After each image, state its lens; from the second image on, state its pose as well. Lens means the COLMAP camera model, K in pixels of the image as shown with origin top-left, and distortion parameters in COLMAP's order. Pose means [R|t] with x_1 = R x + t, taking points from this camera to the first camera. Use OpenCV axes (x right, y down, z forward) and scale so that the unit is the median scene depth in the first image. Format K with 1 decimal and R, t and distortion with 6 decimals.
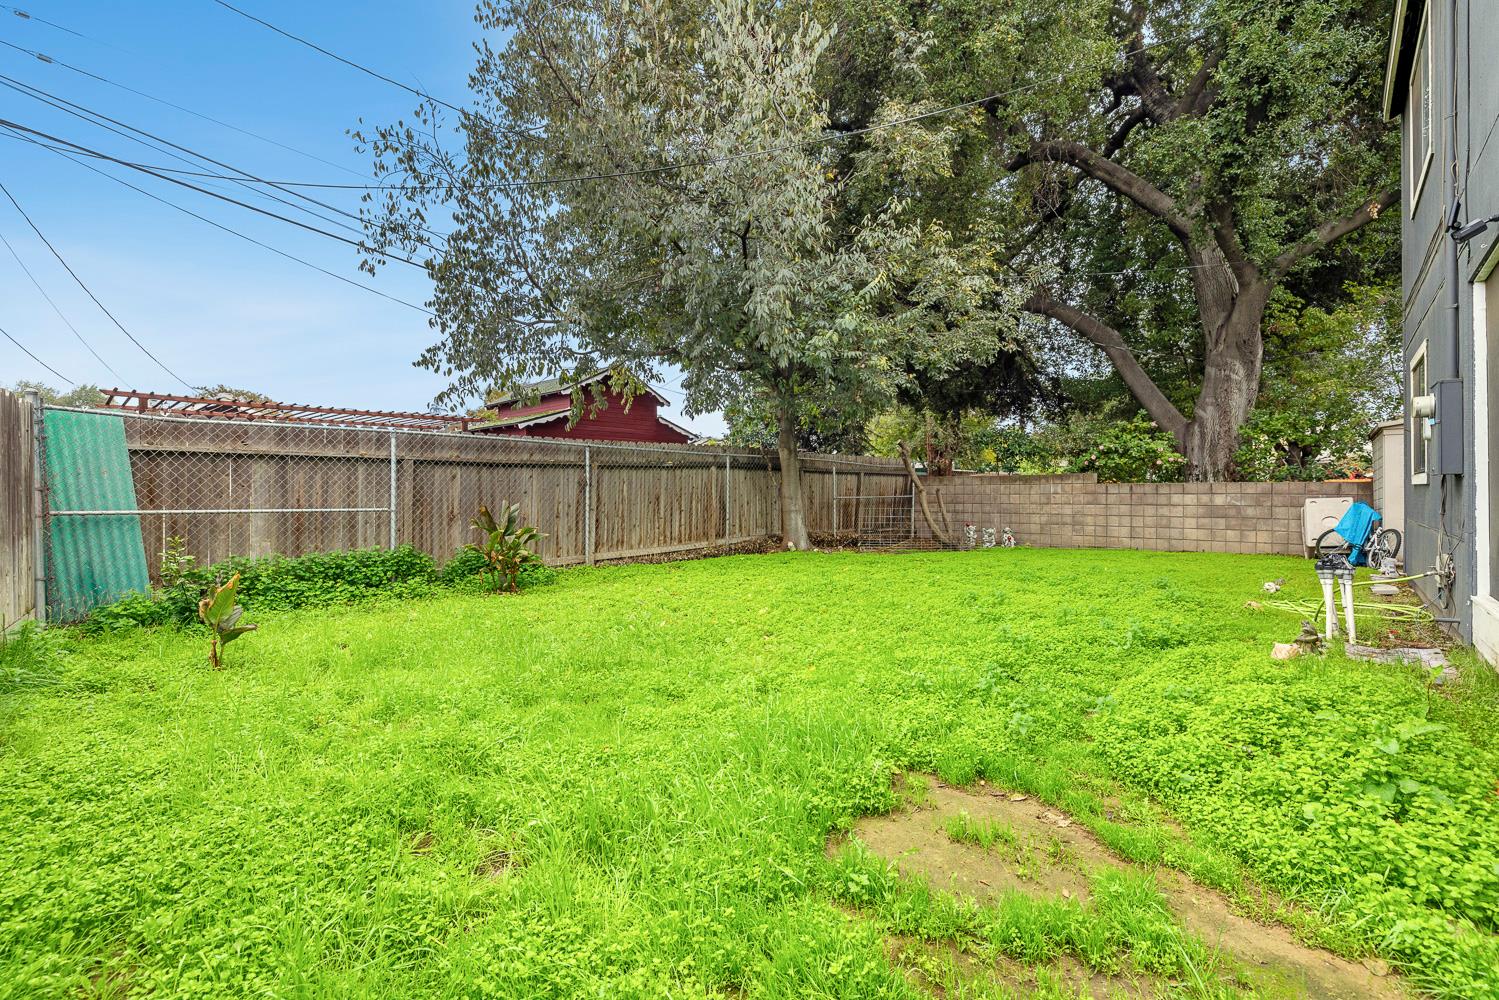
lens RADIAL K [[643.3, 0, 754.4], [0, 643.3, 487.7], [0, 0, 1]] dist [0.000505, 0.000395]
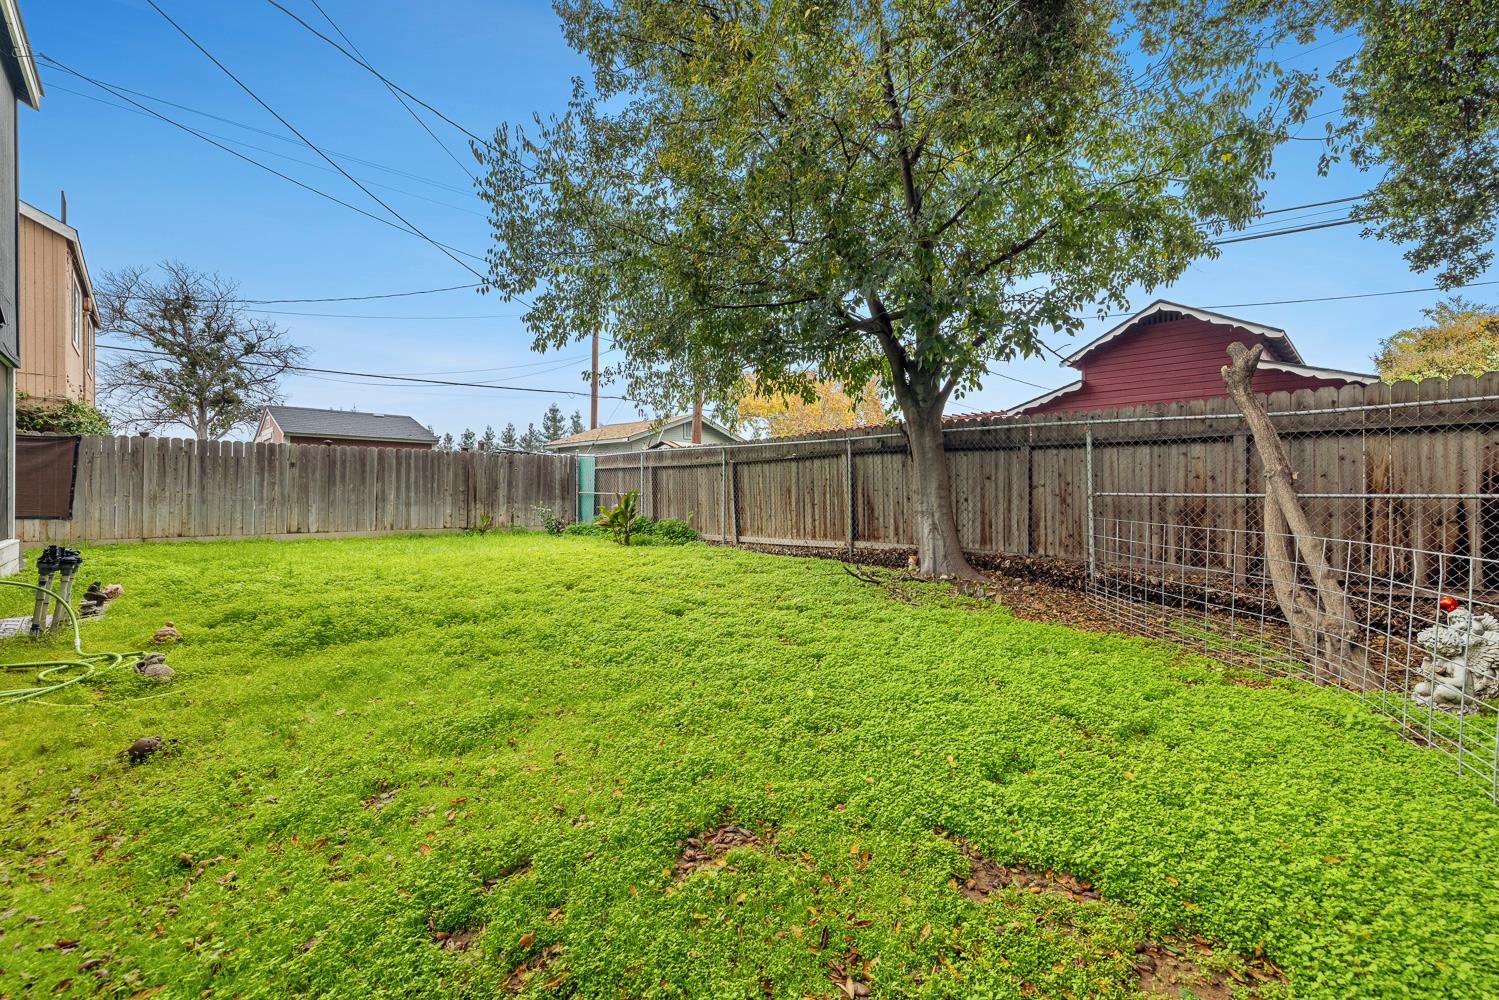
lens RADIAL K [[643.3, 0, 754.4], [0, 643.3, 487.7], [0, 0, 1]] dist [0.000505, 0.000395]
pose [[-0.088804, -0.001214, -0.996048, 0.974388], [0.004315, 0.999989, -0.001603, 0.015009], [0.996040, -0.004441, -0.088797, 1.168875]]
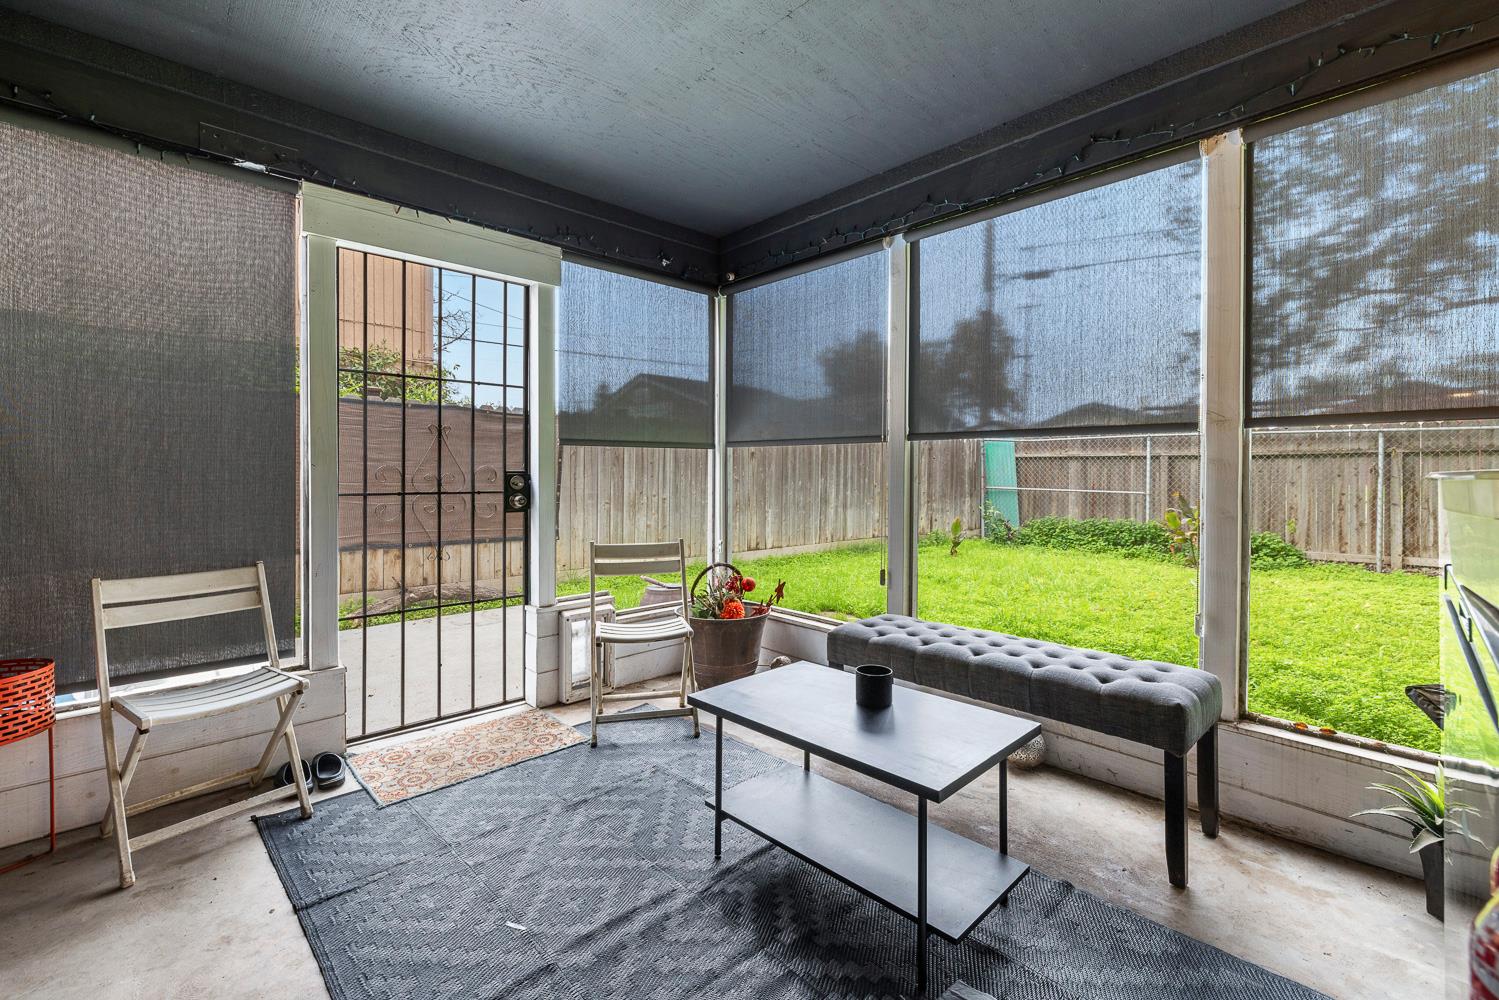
lens RADIAL K [[651.8, 0, 752.0], [0, 651.8, 474.9], [0, 0, 1]] dist [0.000543, 0.000106]
pose [[-0.091376, 0.009256, -0.995773, 0.704935], [0.003446, 0.999954, 0.008979, -0.016297], [0.995811, -0.002611, -0.091403, 0.229887]]
